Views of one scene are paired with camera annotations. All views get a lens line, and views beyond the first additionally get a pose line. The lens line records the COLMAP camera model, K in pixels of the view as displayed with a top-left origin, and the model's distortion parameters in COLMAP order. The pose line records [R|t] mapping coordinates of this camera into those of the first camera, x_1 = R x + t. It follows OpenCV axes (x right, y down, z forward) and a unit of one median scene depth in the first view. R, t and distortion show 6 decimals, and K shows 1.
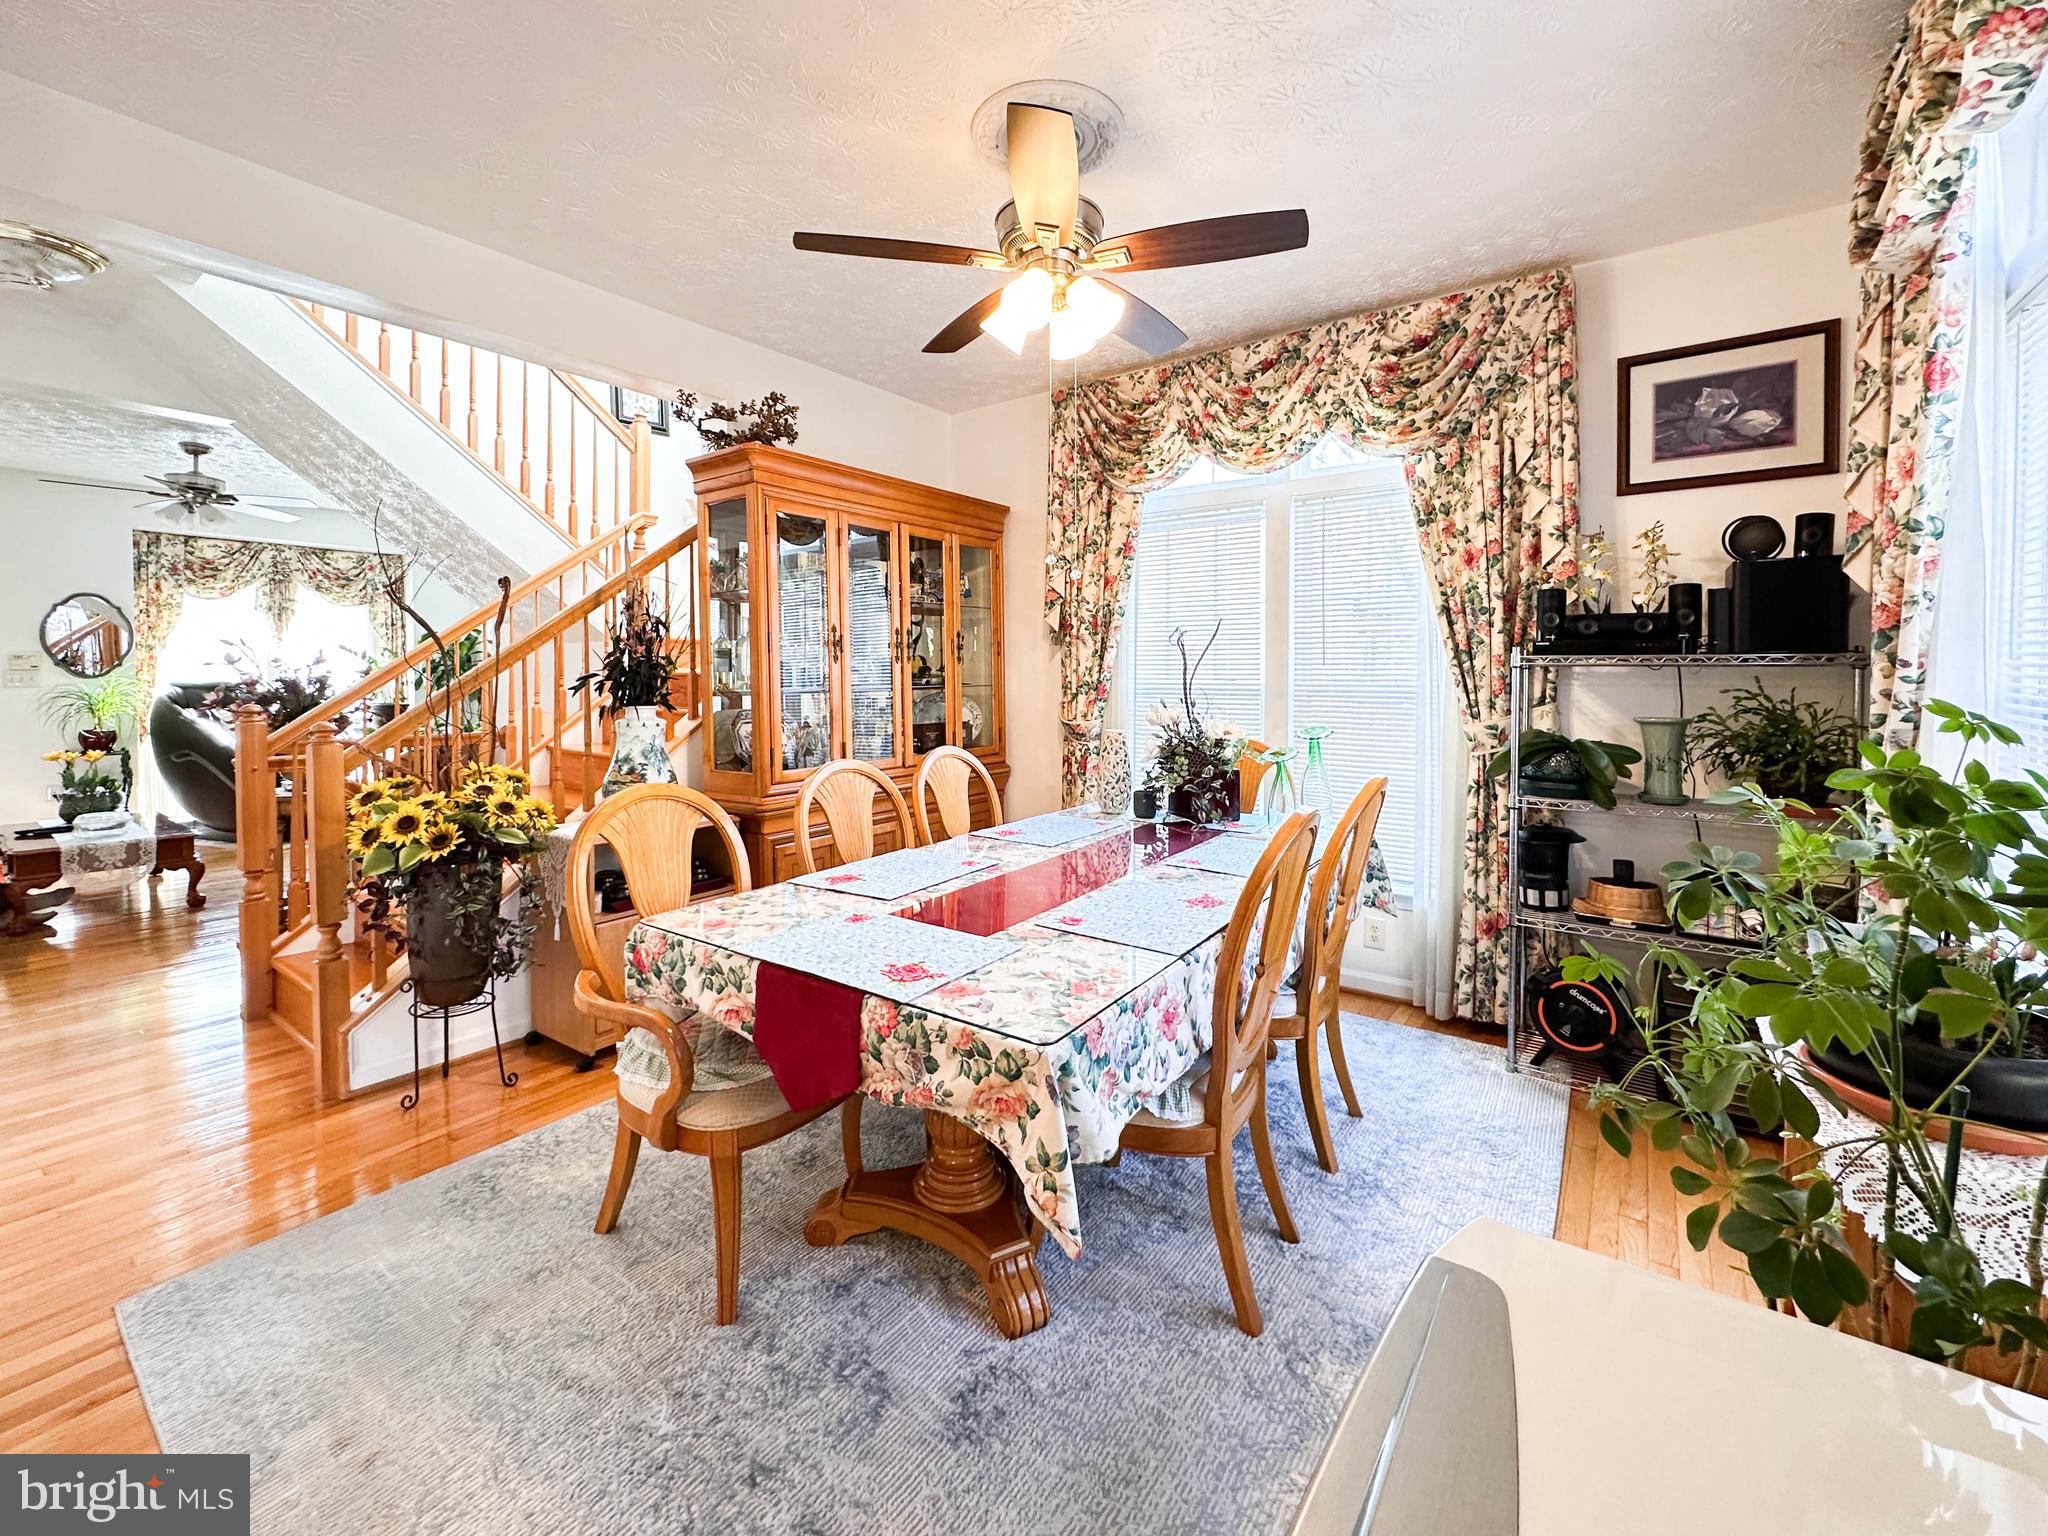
lens RADIAL K [[845.6, 0, 1022.6], [0, 845.6, 690.9], [0, 0, 1]] dist [-0.003759, 0.000265]
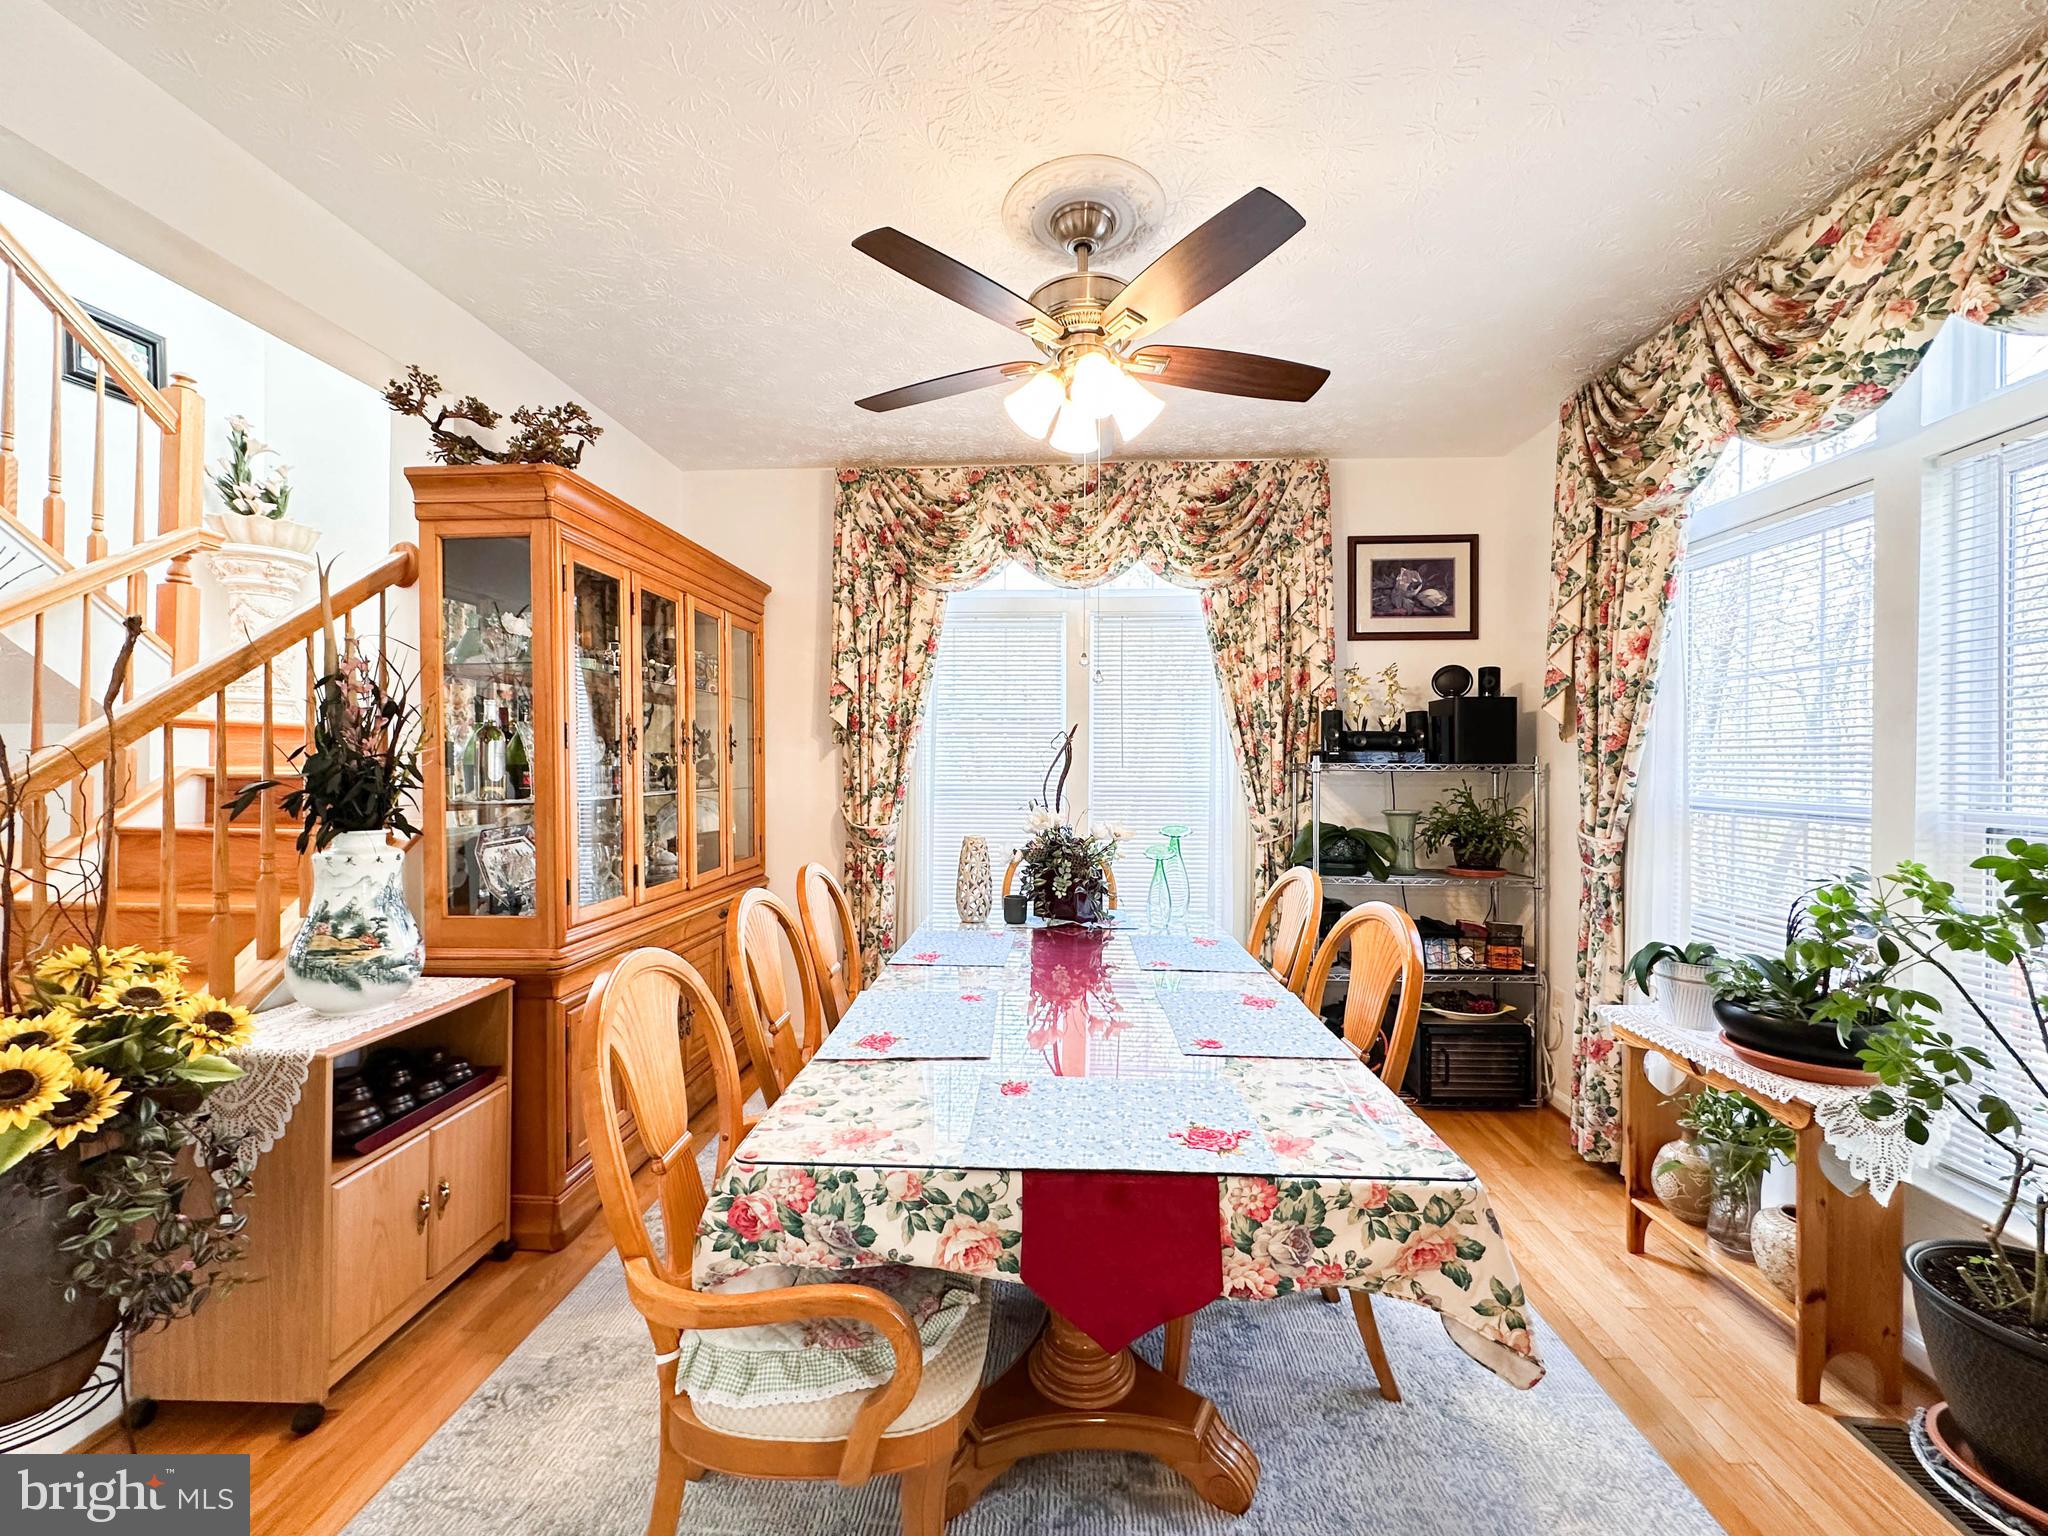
lens RADIAL K [[816.7, 0, 1028.1], [0, 816.7, 764.8], [0, 0, 1]] dist [-0.002386, 0.000193]
pose [[0.841921, 0.003384, 0.539590, -0.366638], [0.008094, 0.999789, -0.018900, -0.017076], [-0.539540, 0.020279, 0.841716, 0.192655]]
